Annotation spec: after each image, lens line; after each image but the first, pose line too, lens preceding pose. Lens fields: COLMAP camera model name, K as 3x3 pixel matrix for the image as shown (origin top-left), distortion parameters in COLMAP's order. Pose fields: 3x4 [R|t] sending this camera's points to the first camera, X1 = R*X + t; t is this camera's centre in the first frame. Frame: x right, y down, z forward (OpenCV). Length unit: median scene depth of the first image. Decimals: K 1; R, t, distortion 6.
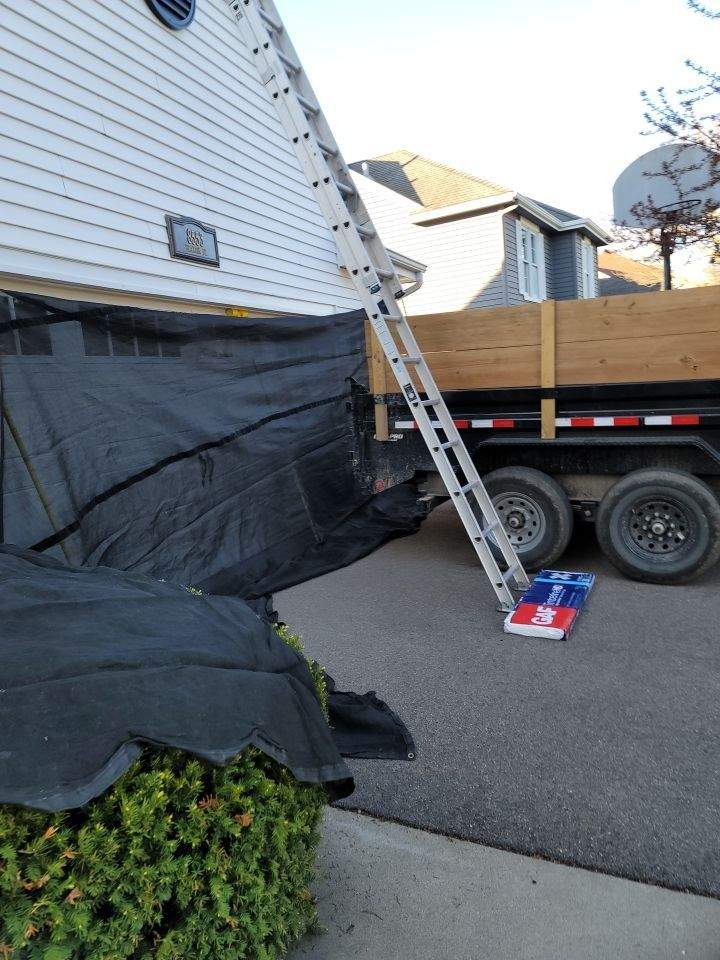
lens RADIAL K [[732.1, 0, 360.0], [0, 732.1, 480.0], [0, 0, 1]] dist [0.047124, -0.046626]
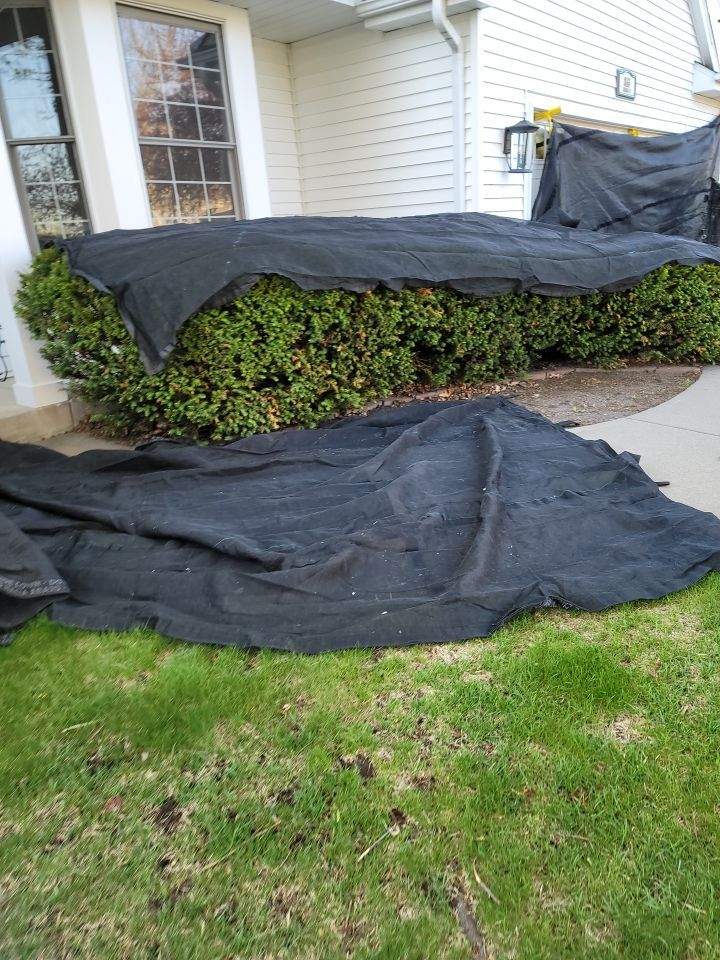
lens RADIAL K [[684.8, 0, 360.0], [0, 684.8, 480.0], [0, 0, 1]] dist [0.041526, -0.039220]
pose [[0.947284, 0.134842, -0.290637, -0.222121], [-0.059902, 0.965667, 0.252781, 0.163054], [0.314744, -0.222046, 0.922839, -0.772709]]
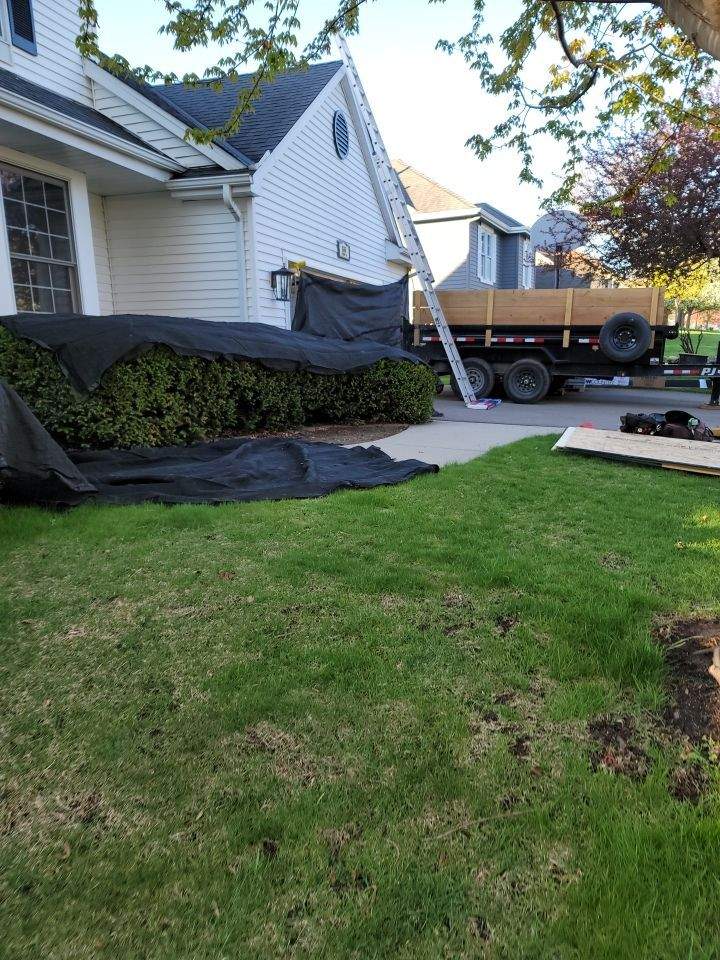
lens RADIAL K [[633.6, 0, 387.4], [0, 633.6, 458.7], [0, 0, 1]] dist [0.061912, -0.088036]
pose [[0.993978, 0.055052, 0.094744, -0.243328], [-0.059779, 0.997066, 0.047805, 0.223661], [-0.091834, -0.053181, 0.994353, -1.040094]]
